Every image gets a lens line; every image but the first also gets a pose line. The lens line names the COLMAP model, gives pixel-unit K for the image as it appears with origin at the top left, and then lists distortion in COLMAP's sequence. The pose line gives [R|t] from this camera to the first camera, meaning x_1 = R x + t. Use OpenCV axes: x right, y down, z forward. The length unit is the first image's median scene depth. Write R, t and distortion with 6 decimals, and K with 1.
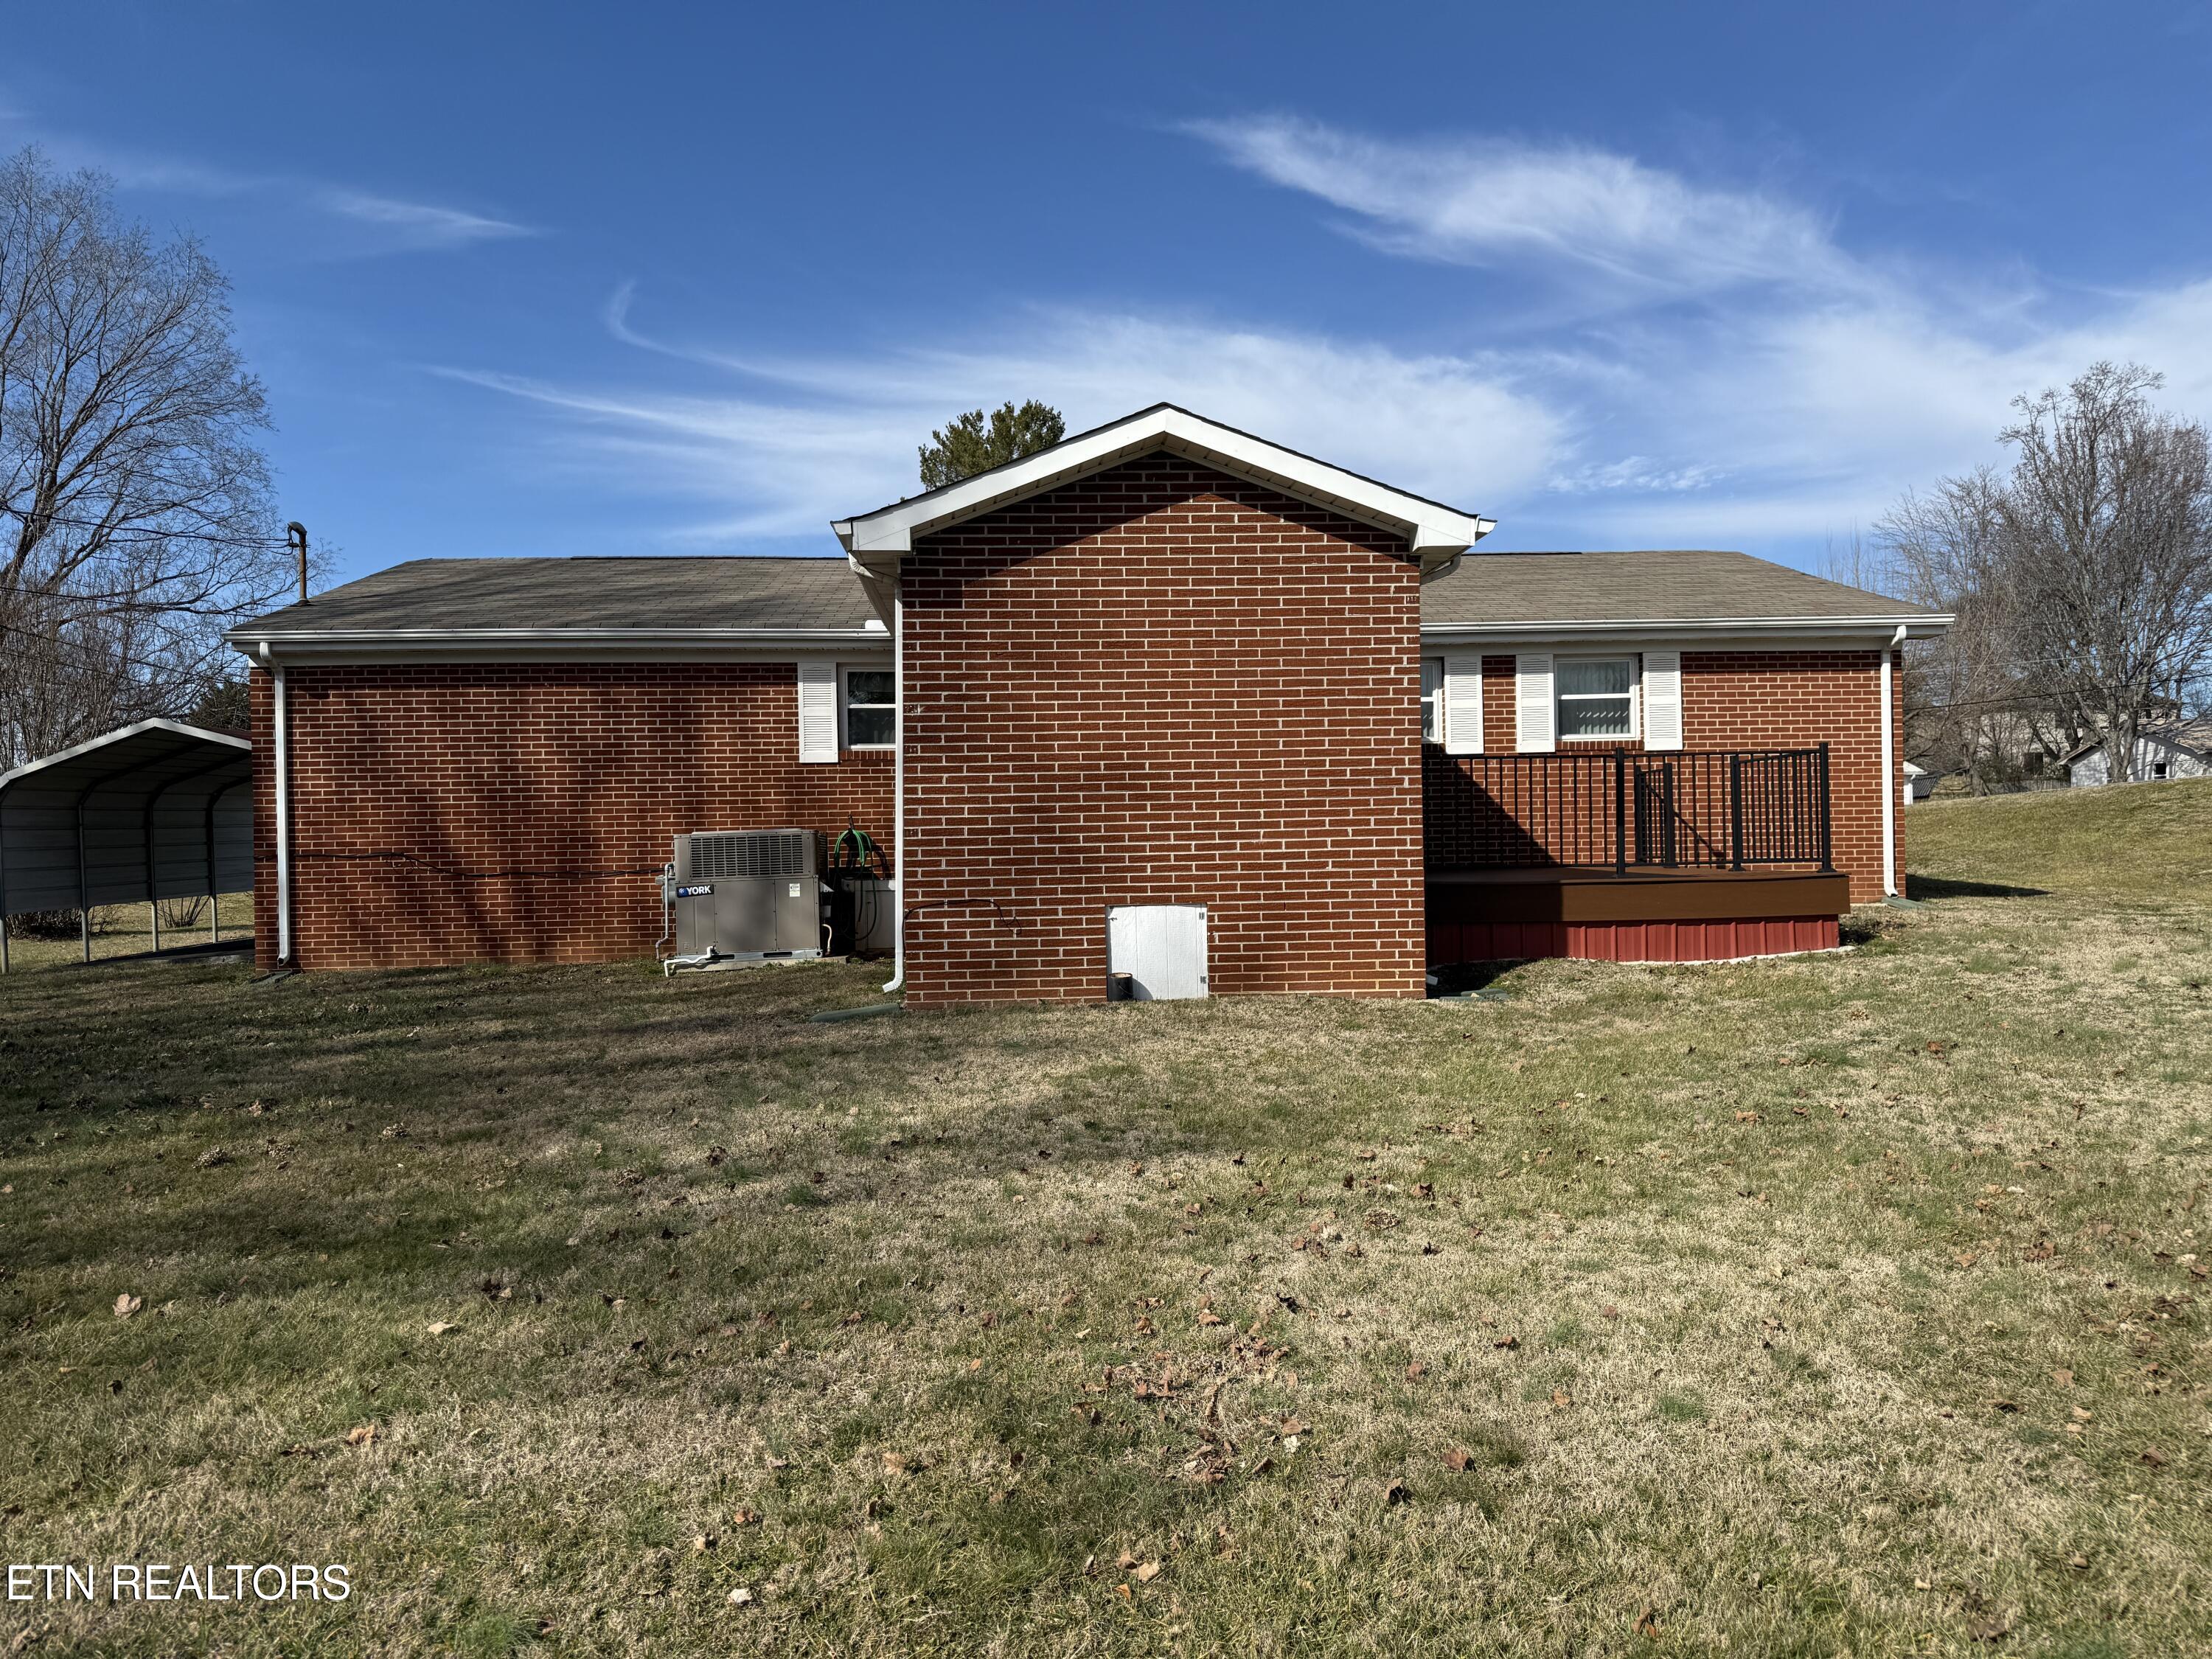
lens RADIAL K [[1543.1, 0, 1108.9], [0, 1543.1, 838.2], [0, 0, 1]] dist [0.003974, -0.001158]
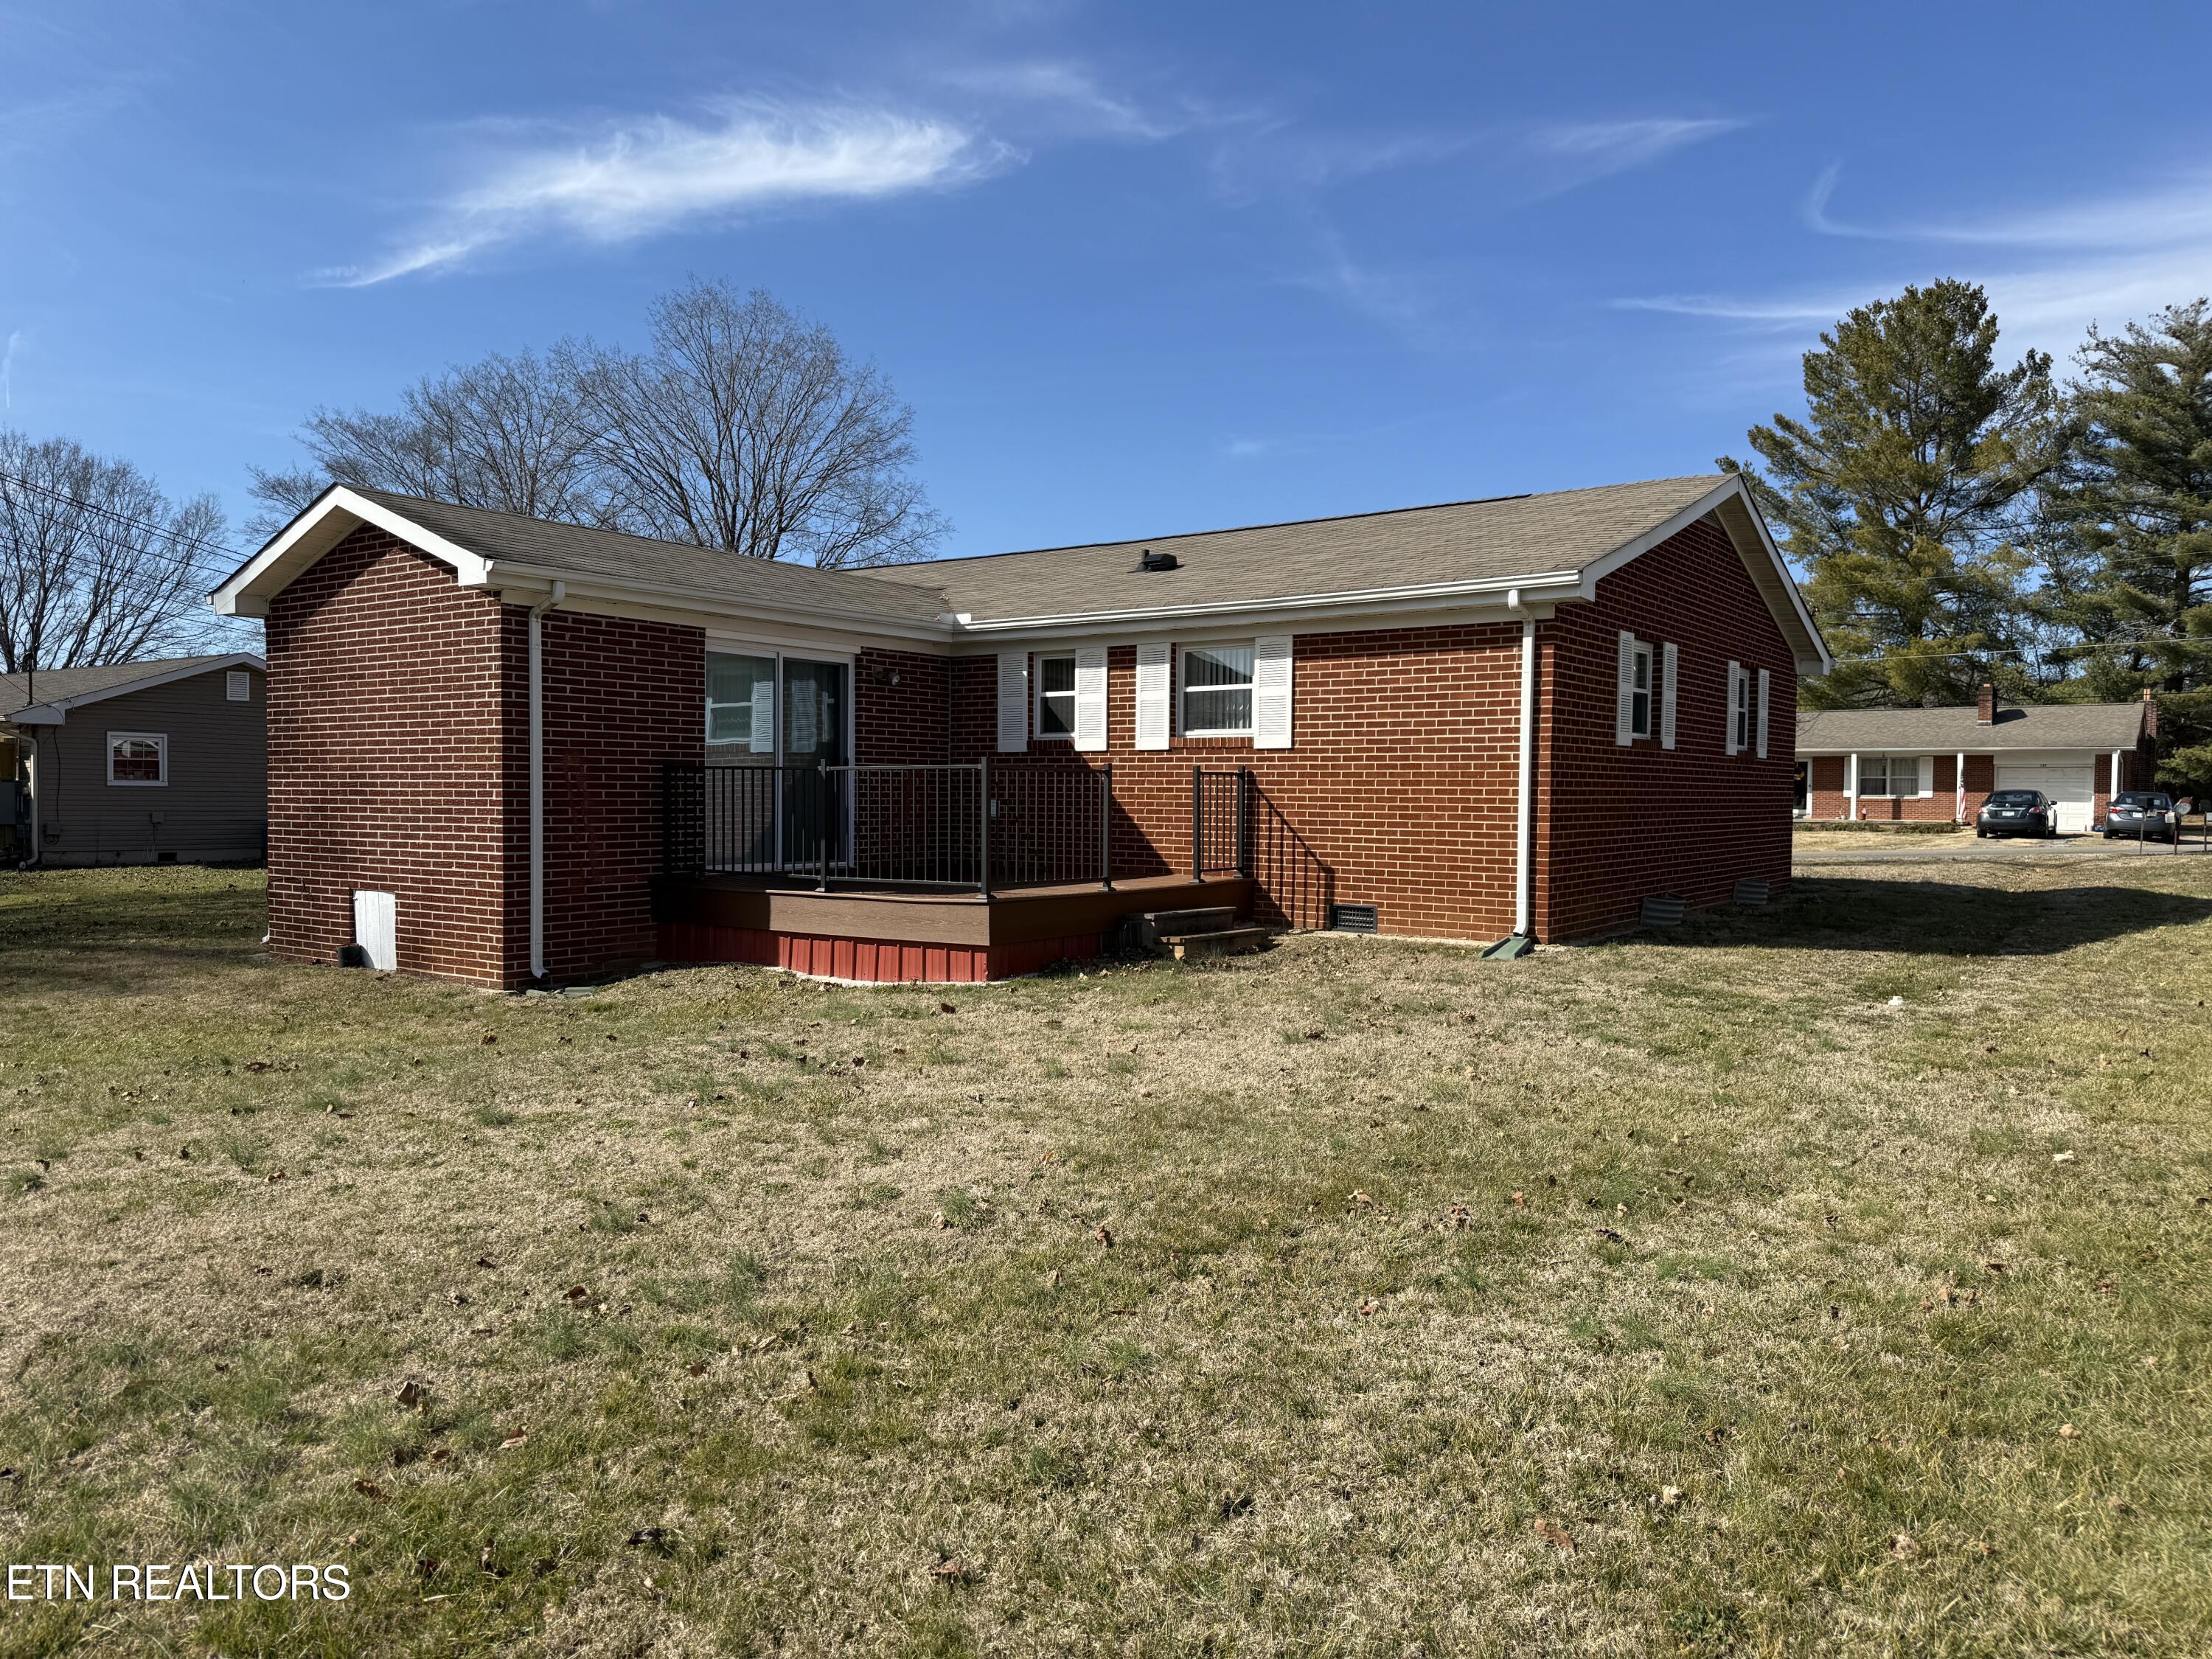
lens RADIAL K [[1543.1, 0, 1111.7], [0, 1543.1, 815.0], [0, 0, 1]] dist [0.003974, -0.001158]
pose [[0.795848, 0.029259, -0.604789, 0.814961], [-0.021052, 0.999565, 0.020655, -0.035677], [0.605130, -0.003706, 0.796118, 0.253347]]
